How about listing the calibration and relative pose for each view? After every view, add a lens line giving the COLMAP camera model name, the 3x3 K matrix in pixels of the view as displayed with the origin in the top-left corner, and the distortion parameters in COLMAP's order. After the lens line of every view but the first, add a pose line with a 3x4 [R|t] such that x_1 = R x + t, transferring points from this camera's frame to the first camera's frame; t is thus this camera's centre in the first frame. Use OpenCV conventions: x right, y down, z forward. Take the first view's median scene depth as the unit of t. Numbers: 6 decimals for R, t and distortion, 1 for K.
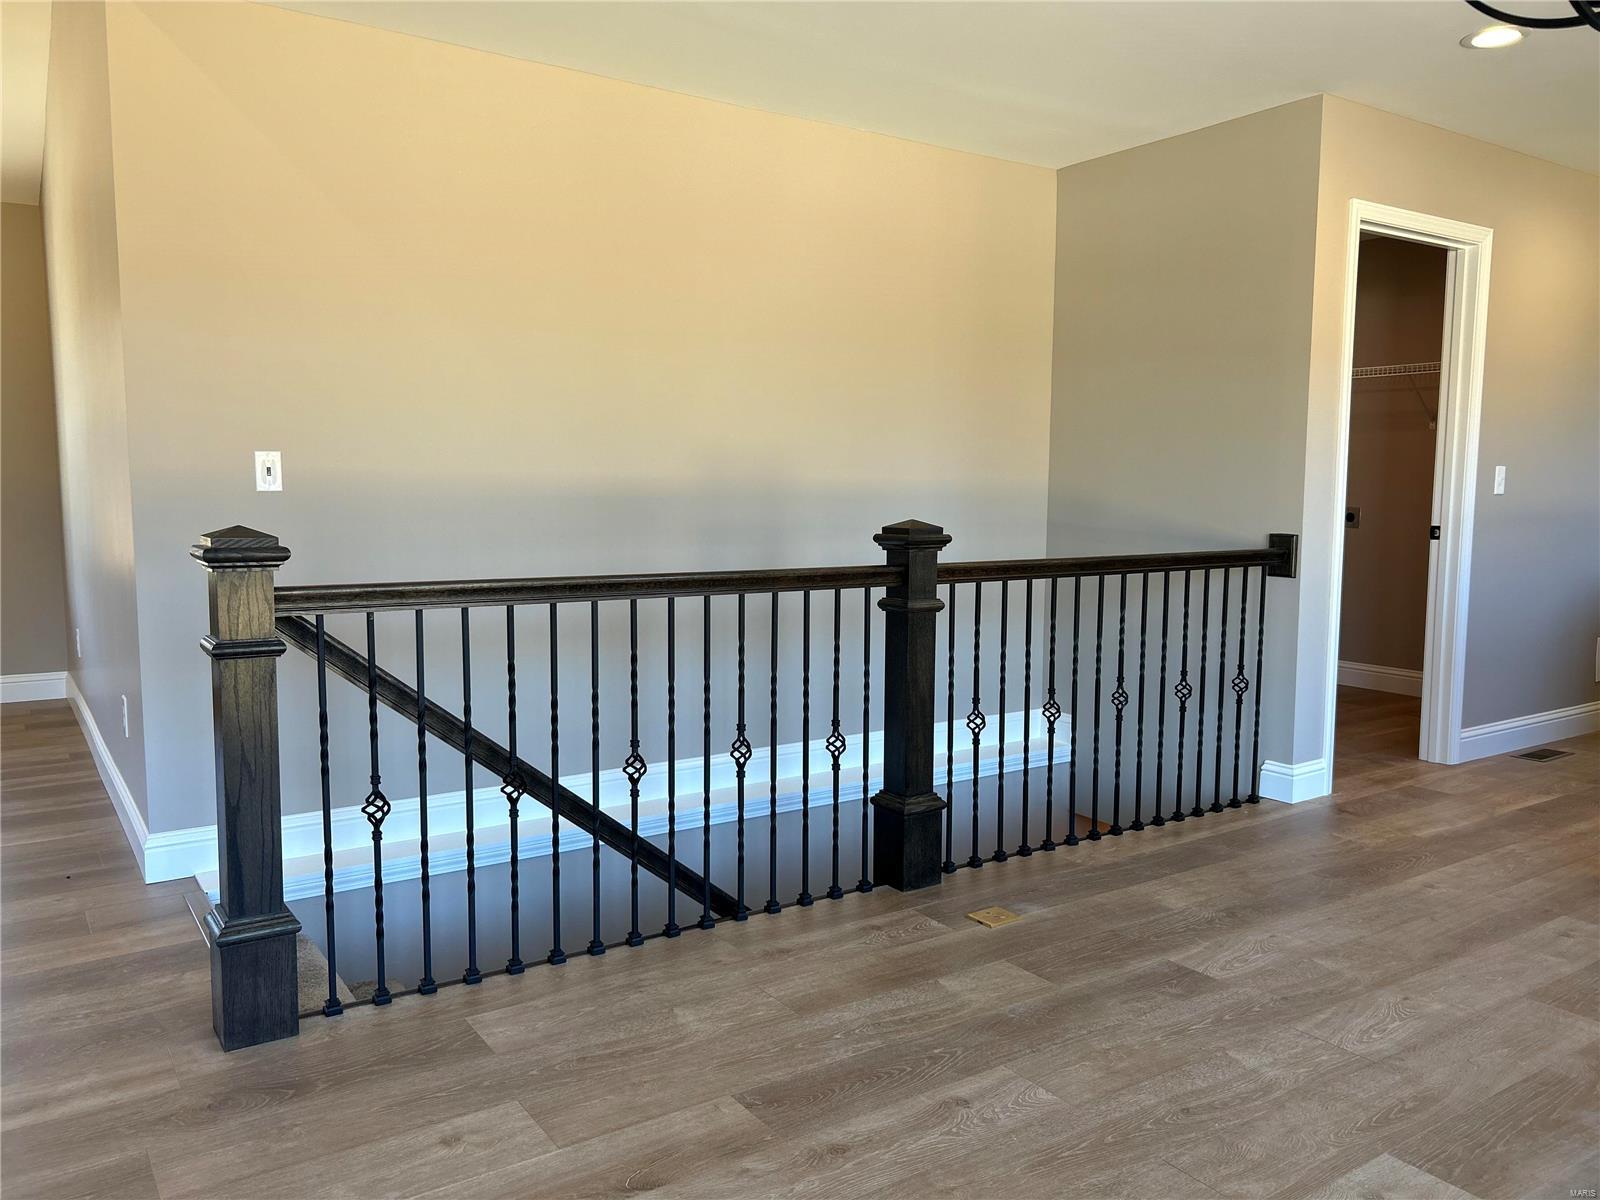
lens RADIAL K [[1208.5, 0, 800.0], [0, 1208.5, 600.0], [0, 0, 1]] dist [0.000966, -0.005597]
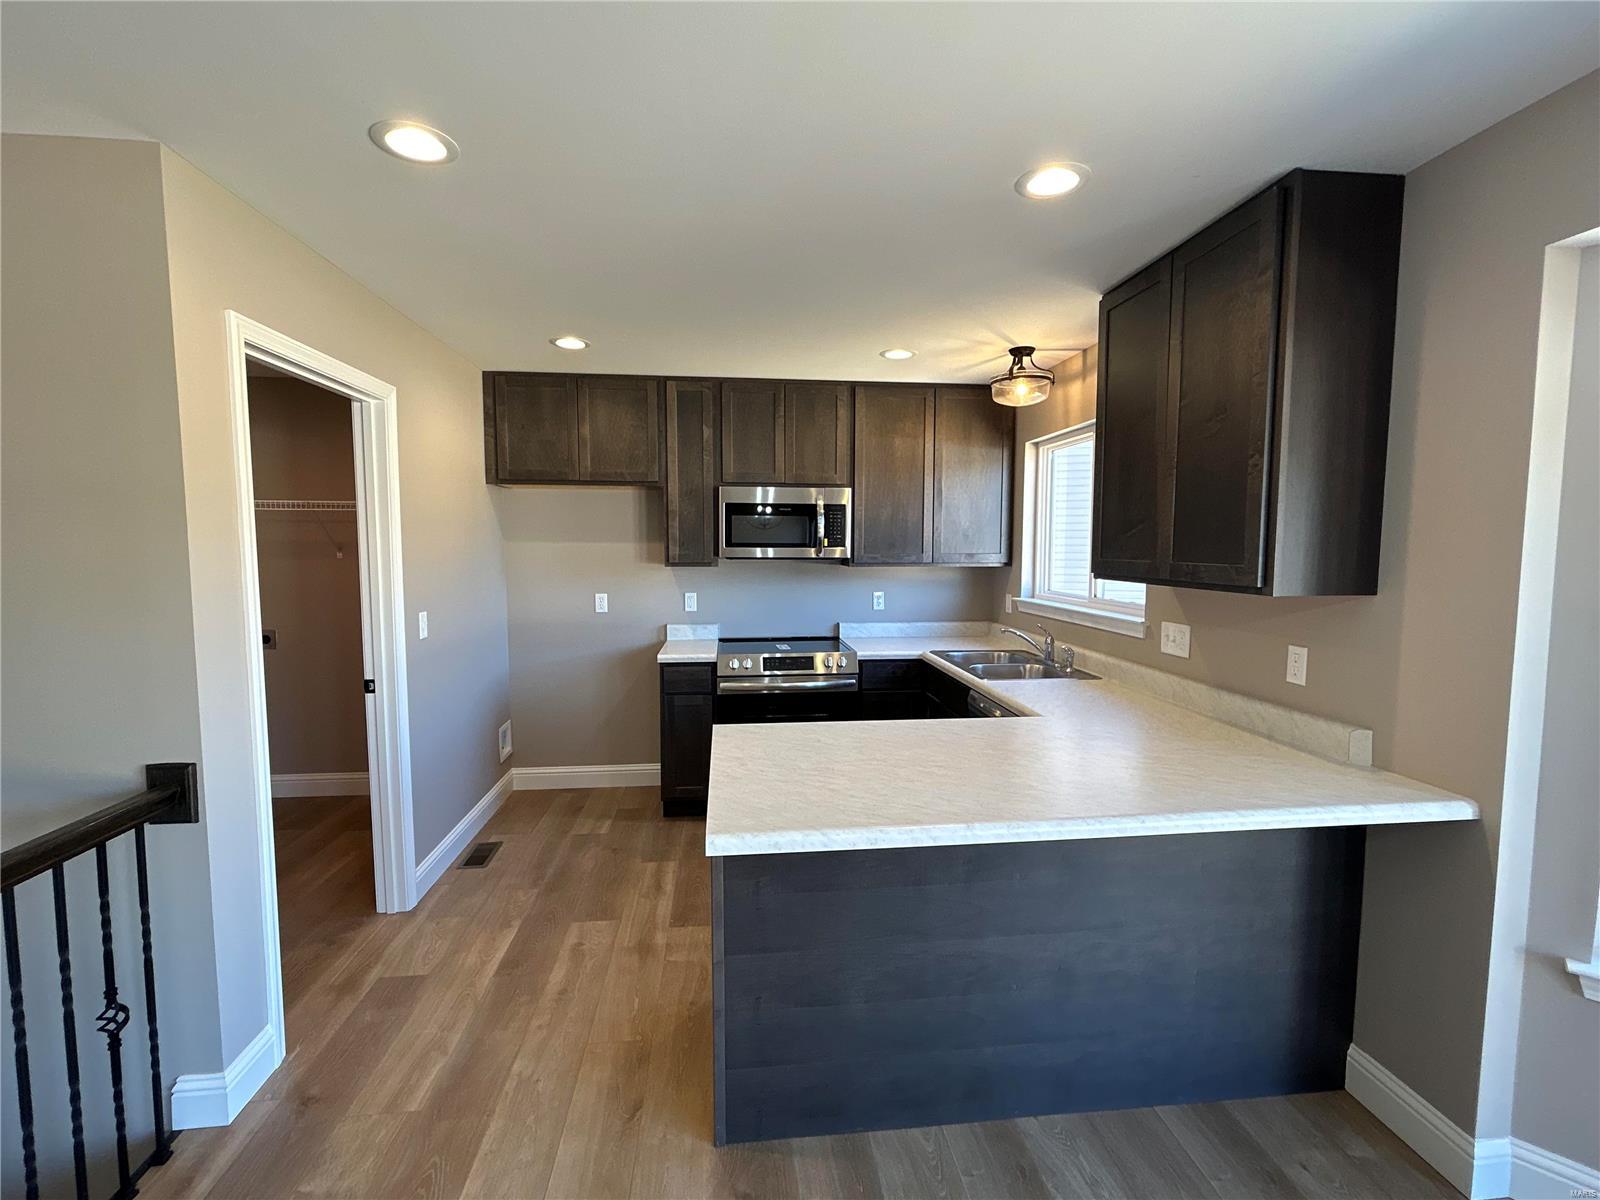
lens RADIAL K [[713.1, 0, 800.0], [0, 713.1, 600.0], [0, 0, 1]] dist [-0.001708, 0.000778]
pose [[0.476671, -0.074255, 0.875940, 0.195585], [0.090434, 0.995282, 0.035160, -0.118359], [-0.874418, 0.062455, 0.481138, 0.422984]]
